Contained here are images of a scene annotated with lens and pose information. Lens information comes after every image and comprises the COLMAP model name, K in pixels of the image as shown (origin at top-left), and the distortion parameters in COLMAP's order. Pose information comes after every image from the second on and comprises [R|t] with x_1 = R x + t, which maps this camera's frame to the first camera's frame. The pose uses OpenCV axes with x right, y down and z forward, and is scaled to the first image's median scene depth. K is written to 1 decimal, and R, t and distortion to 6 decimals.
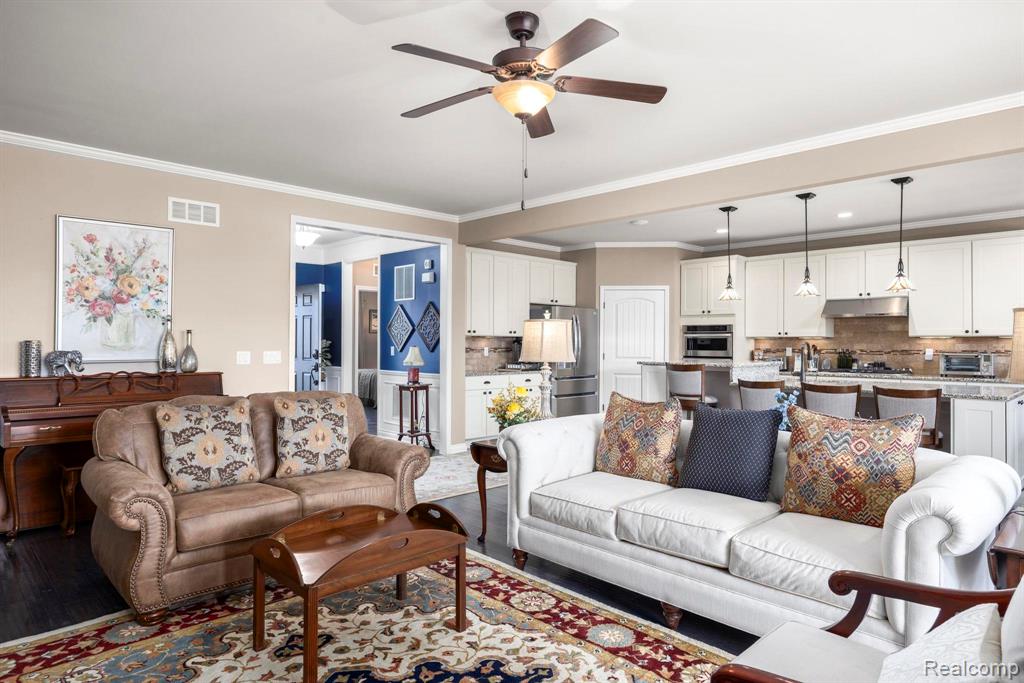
lens RADIAL K [[605.9, 0, 518.8], [0, 605.9, 337.9], [0, 0, 1]] dist [-0.004460, -0.000795]
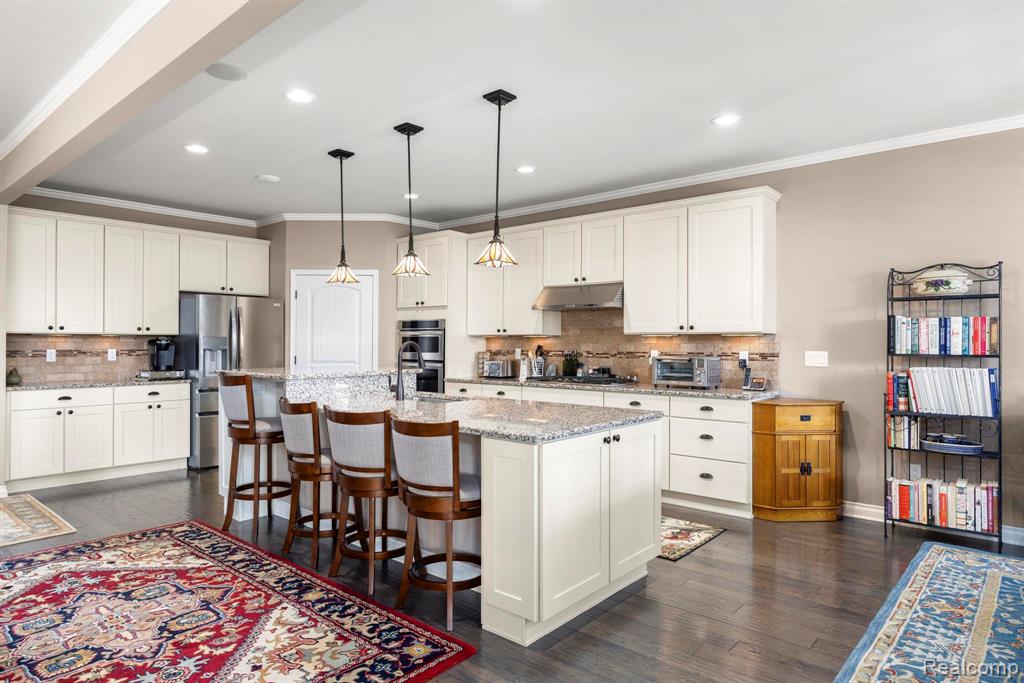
lens RADIAL K [[605.9, 0, 502.6], [0, 605.9, 341.6], [0, 0, 1]] dist [-0.004460, -0.000795]
pose [[0.997120, -0.001432, 0.075823, 0.407341], [0.000824, 0.999967, 0.008056, 0.000517], [-0.075832, -0.007971, 0.997089, 0.235551]]
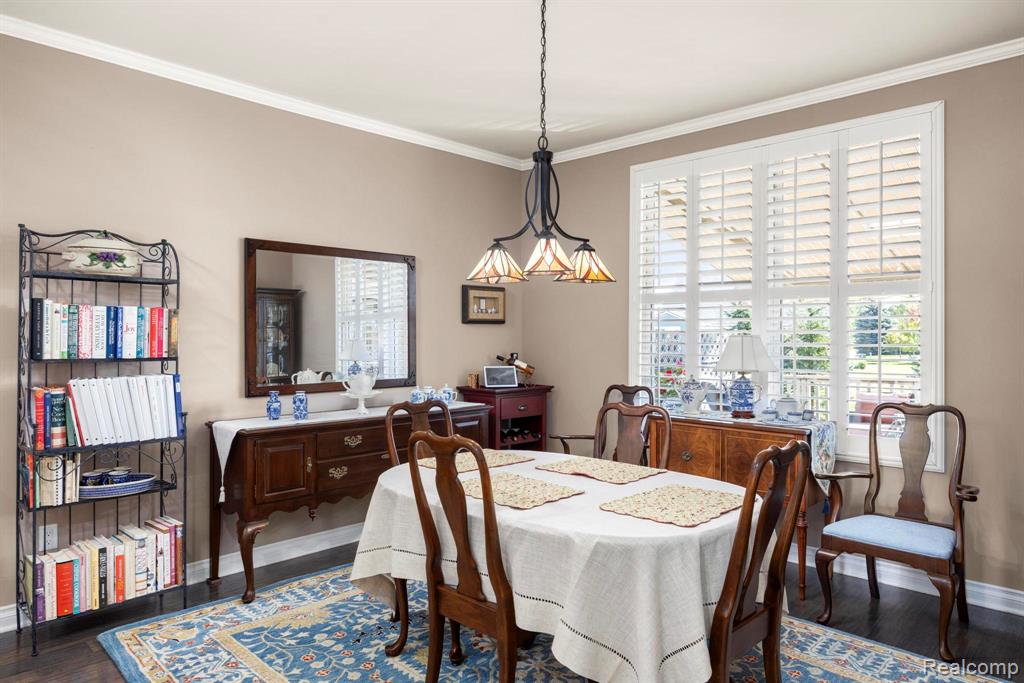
lens RADIAL K [[656.7, 0, 514.2], [0, 656.7, 332.6], [0, 0, 1]] dist [0.001175, 0.000147]
pose [[-0.039297, 0.007249, 0.999201, 0.414419], [-0.010566, 0.999915, -0.007670, 0.000809], [-0.999172, -0.010859, -0.039217, 0.491766]]
